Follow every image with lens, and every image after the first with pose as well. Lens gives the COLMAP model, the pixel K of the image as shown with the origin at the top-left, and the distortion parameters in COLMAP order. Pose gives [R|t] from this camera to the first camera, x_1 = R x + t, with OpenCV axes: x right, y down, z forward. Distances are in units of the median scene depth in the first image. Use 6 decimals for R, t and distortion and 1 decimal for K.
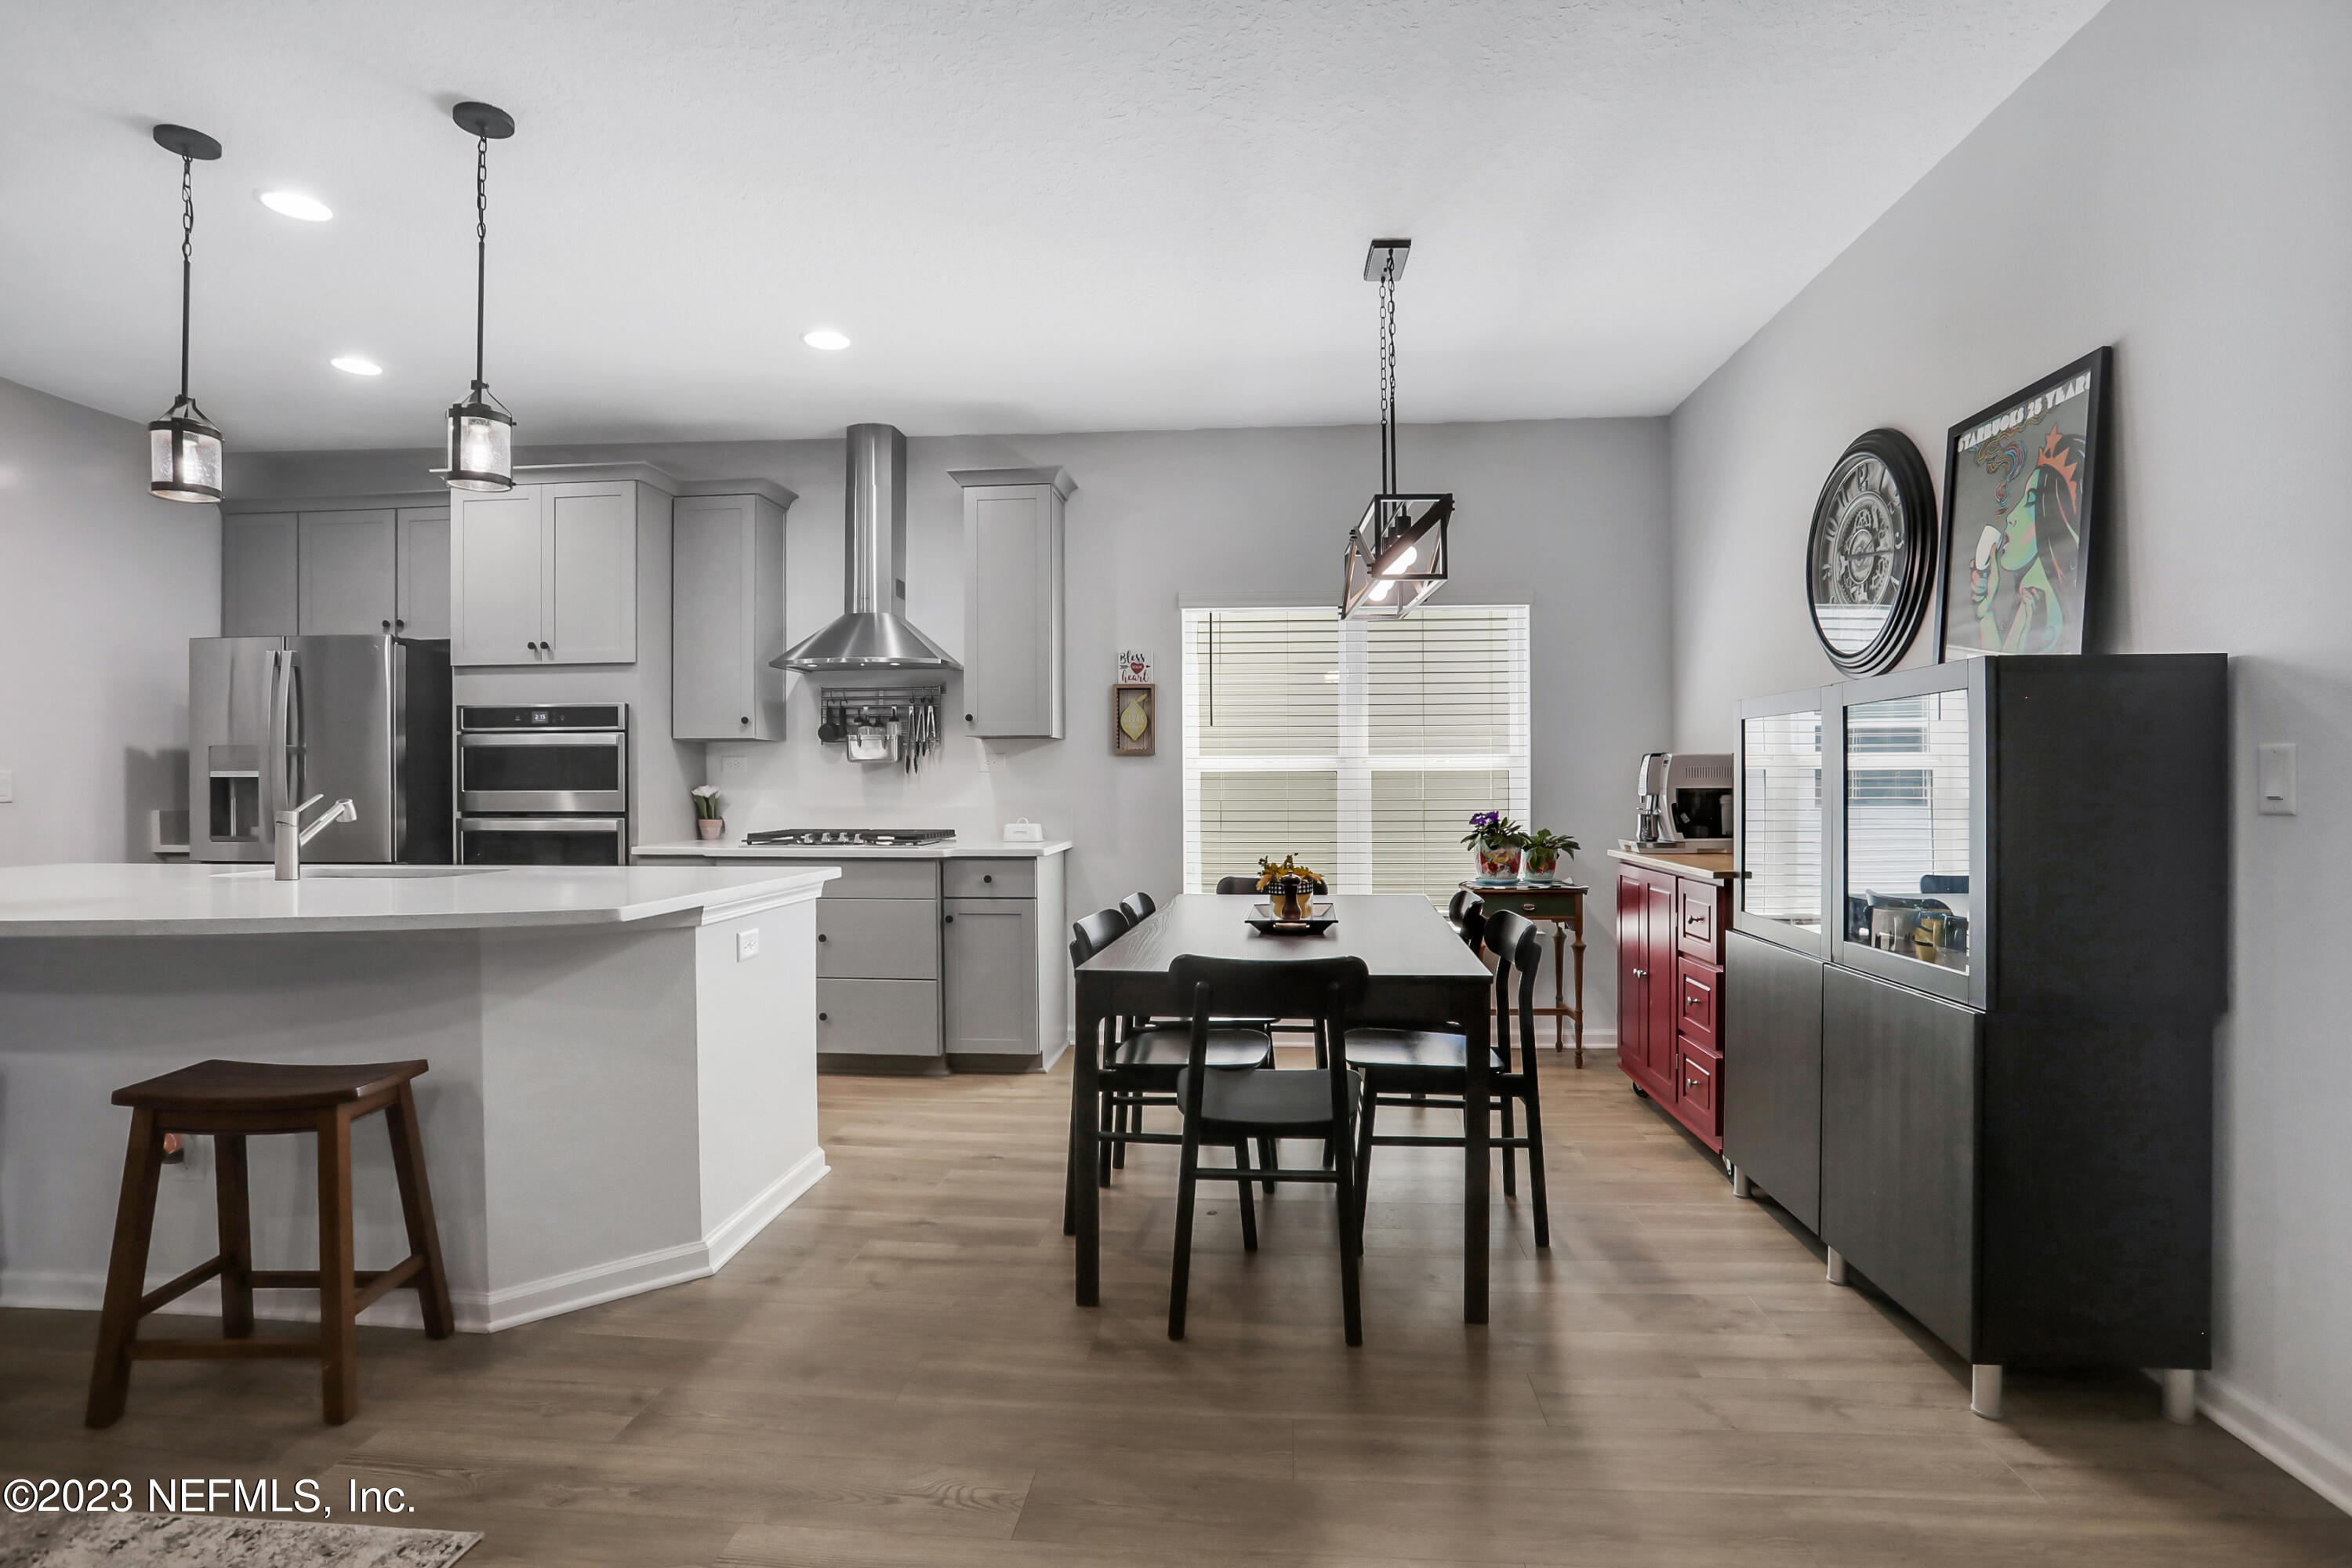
lens RADIAL K [[1180.4, 0, 1165.4], [0, 1180.4, 779.6], [0, 0, 1]] dist [-0.077601, 0.041220]
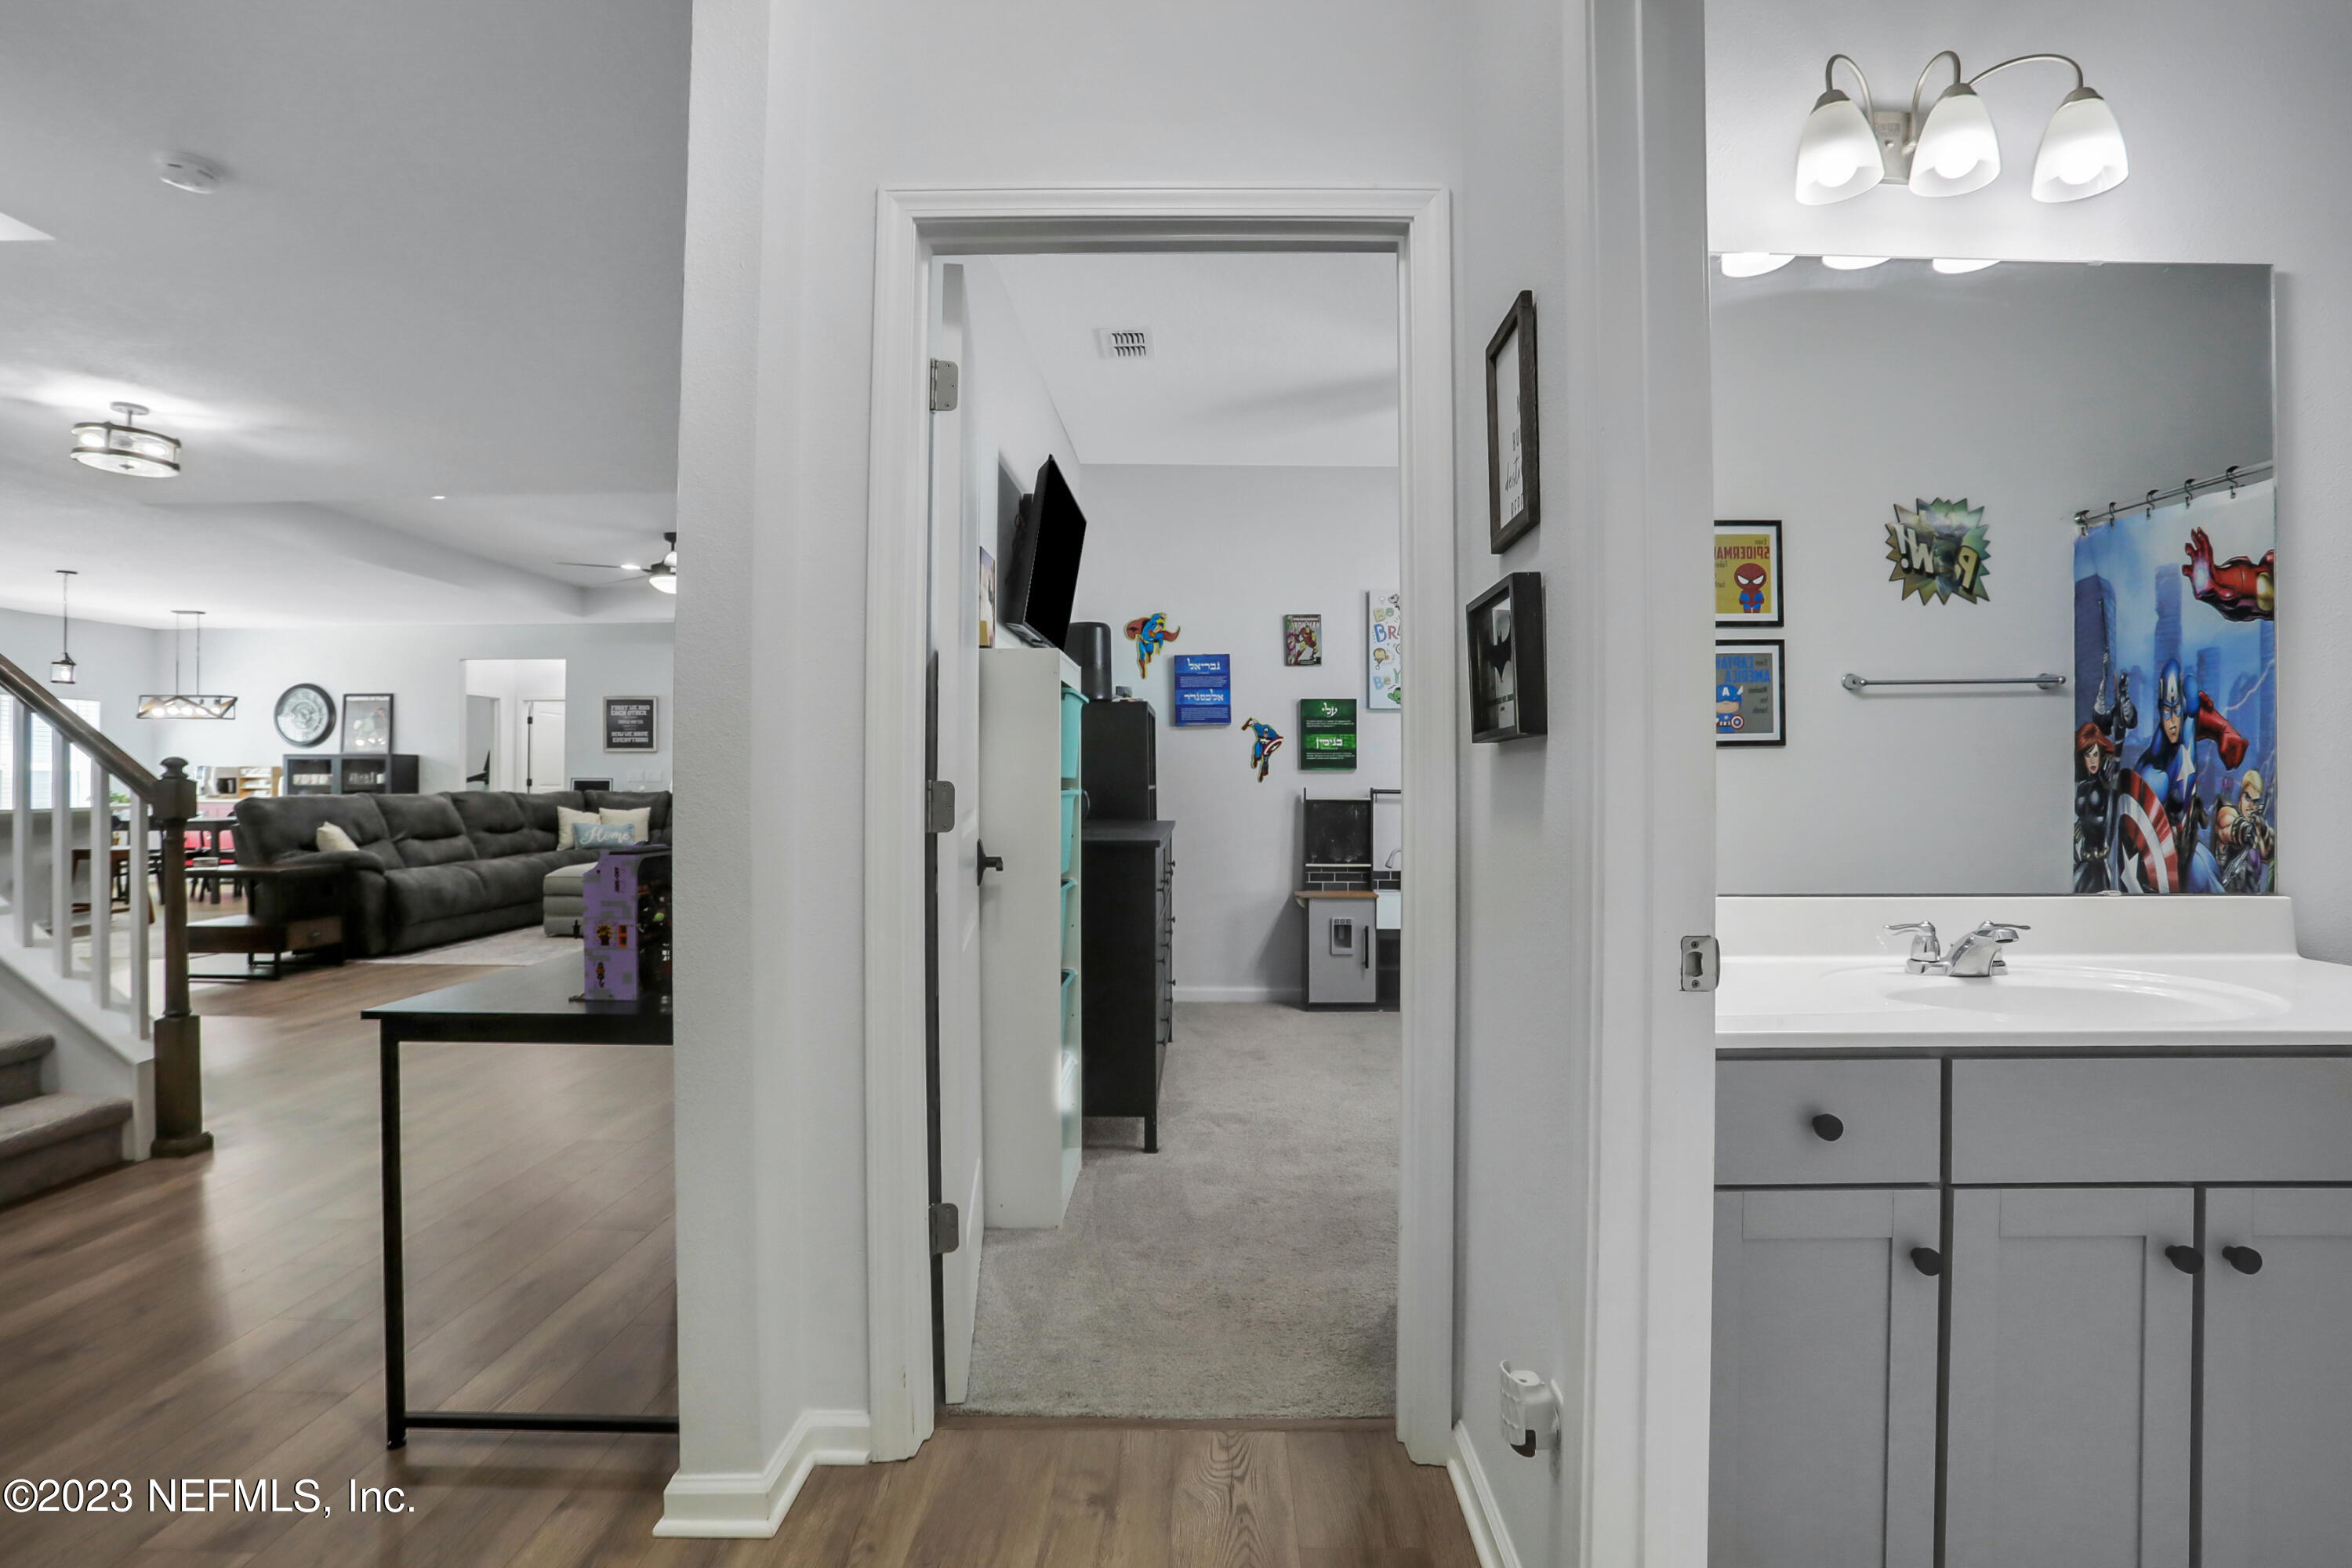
lens RADIAL K [[1166.5, 0, 1202.8], [0, 1166.5, 773.4], [0, 0, 1]] dist [-0.068371, 0.028890]
pose [[-0.085536, 0.007142, 0.996309, -2.302303], [-0.001786, 0.999972, -0.007322, 0.011440], [-0.996333, -0.002405, -0.085521, -1.118923]]
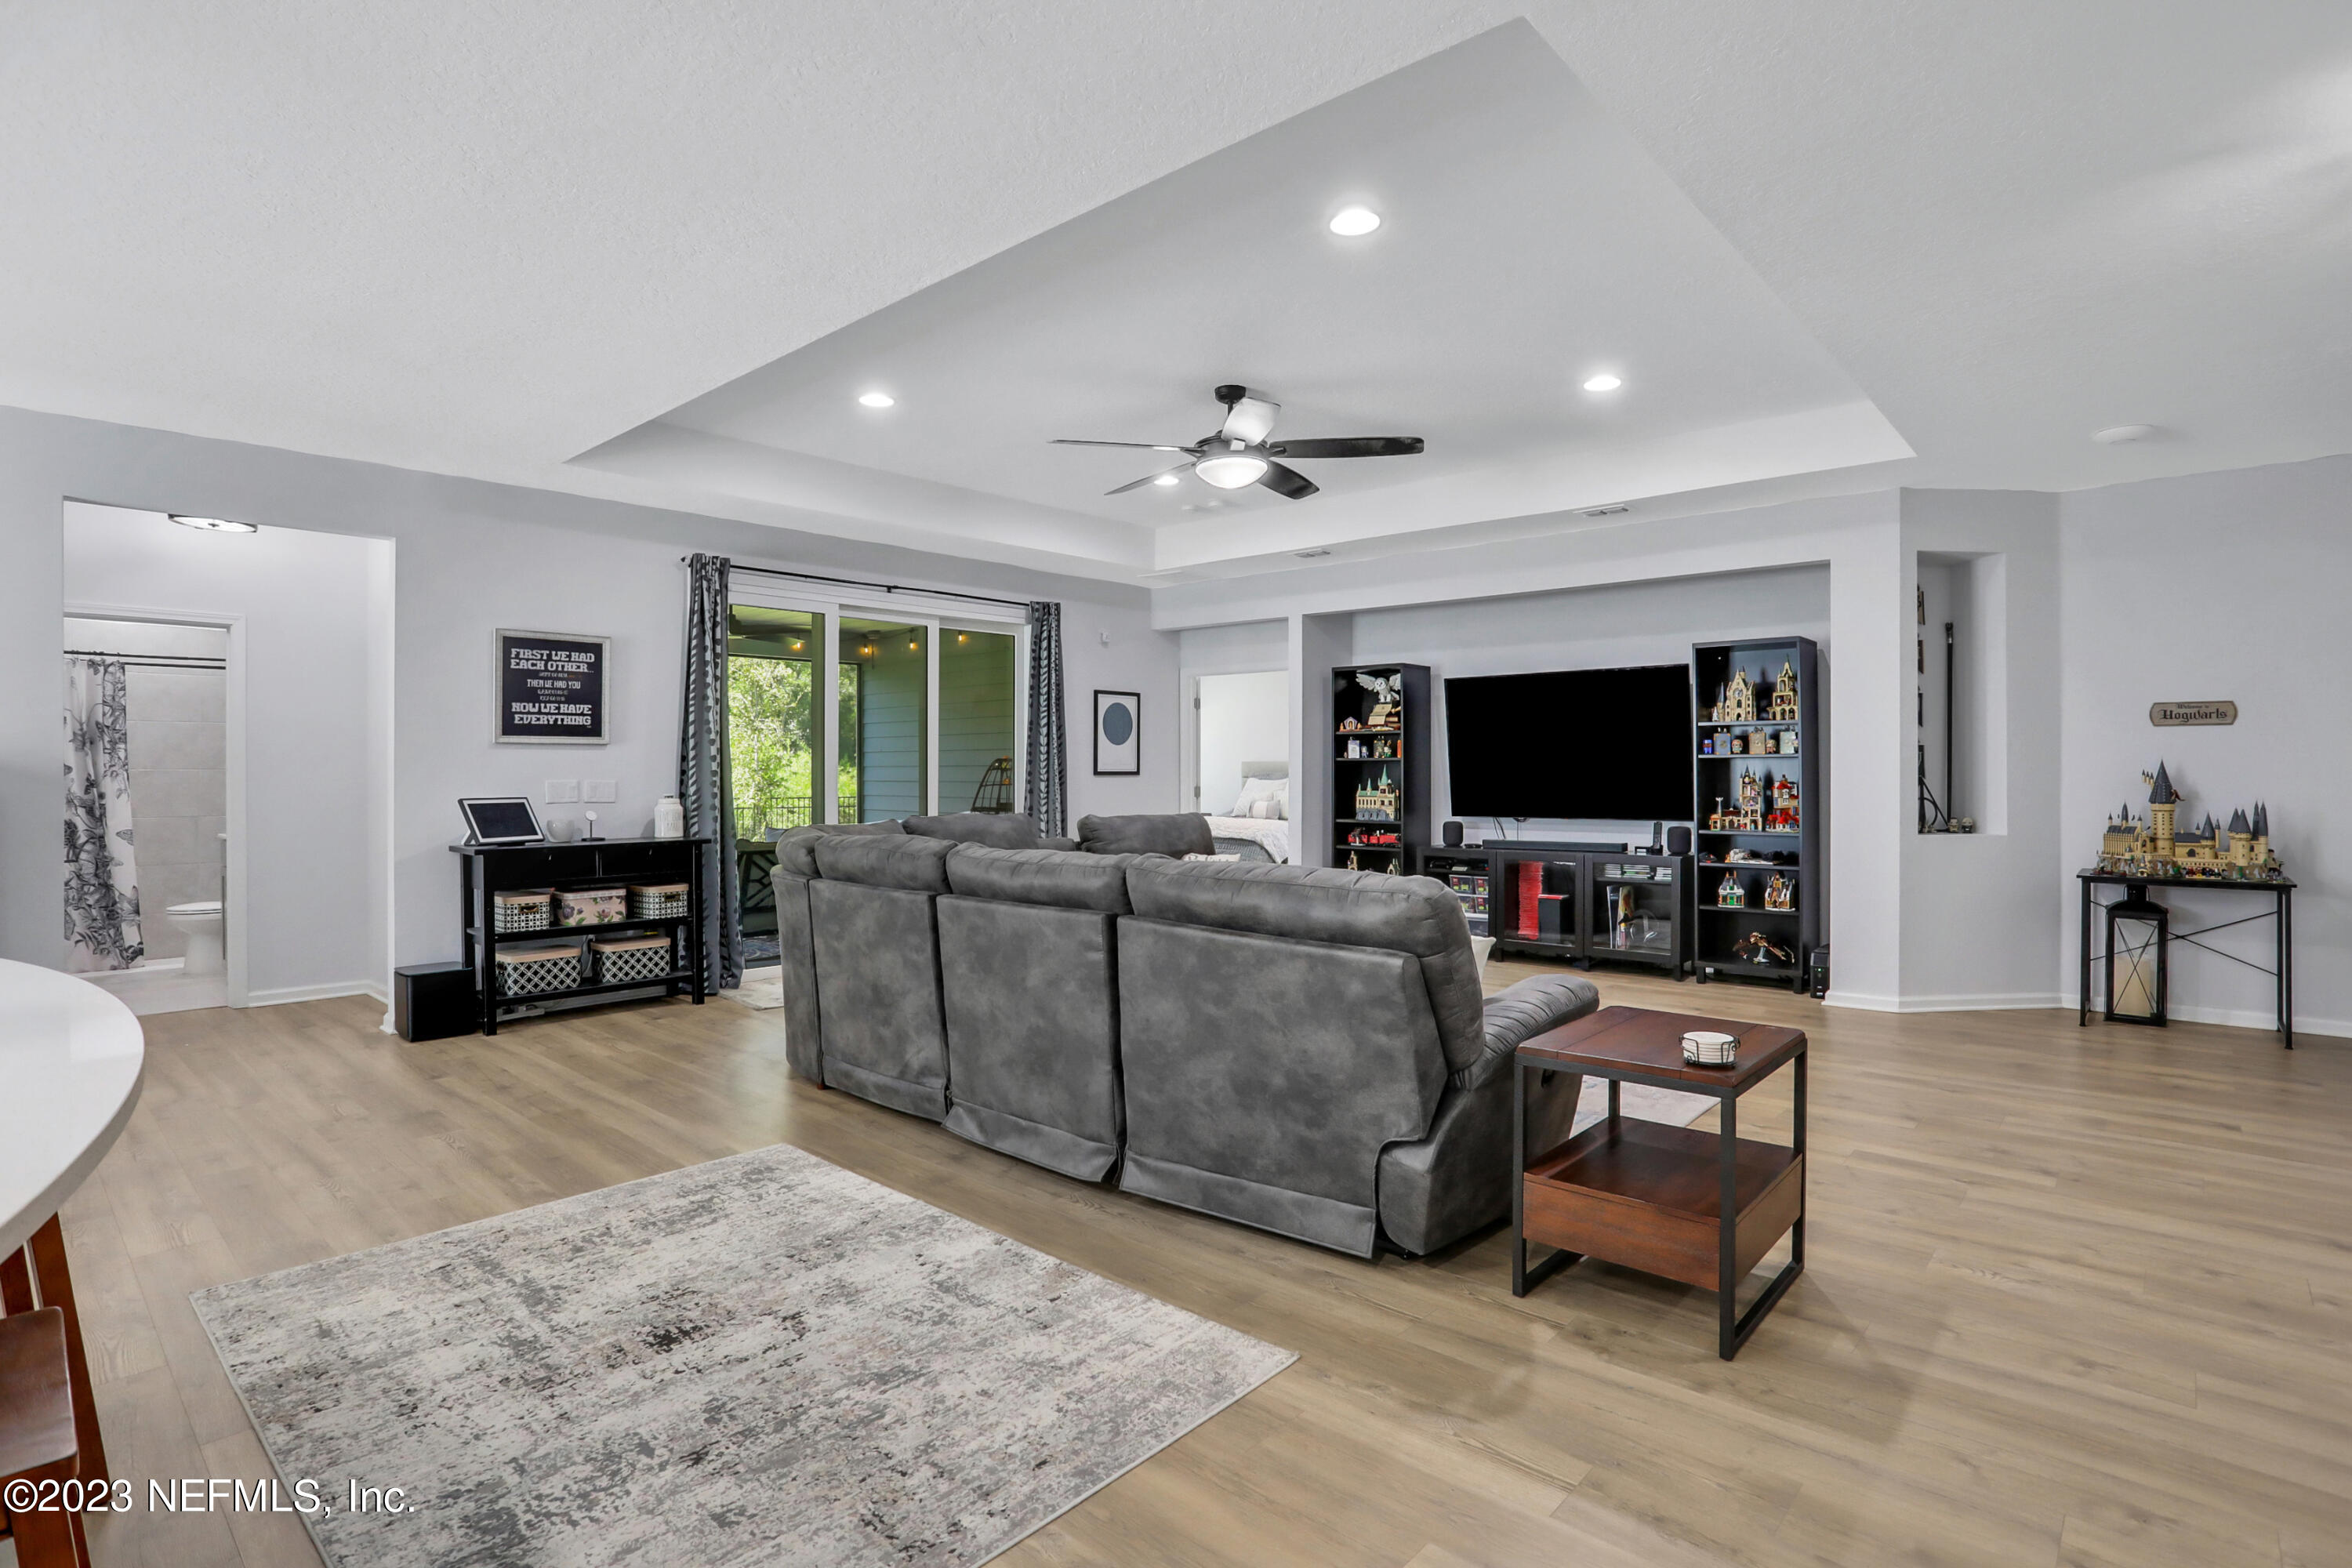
lens RADIAL K [[1166.5, 0, 1202.8], [0, 1166.5, 773.4], [0, 0, 1]] dist [-0.068371, 0.028890]
pose [[-0.810112, 0.004002, 0.586262, -0.976888], [0.005205, 0.999986, 0.000366, -0.017419], [-0.586252, 0.003348, -0.810122, 0.528941]]
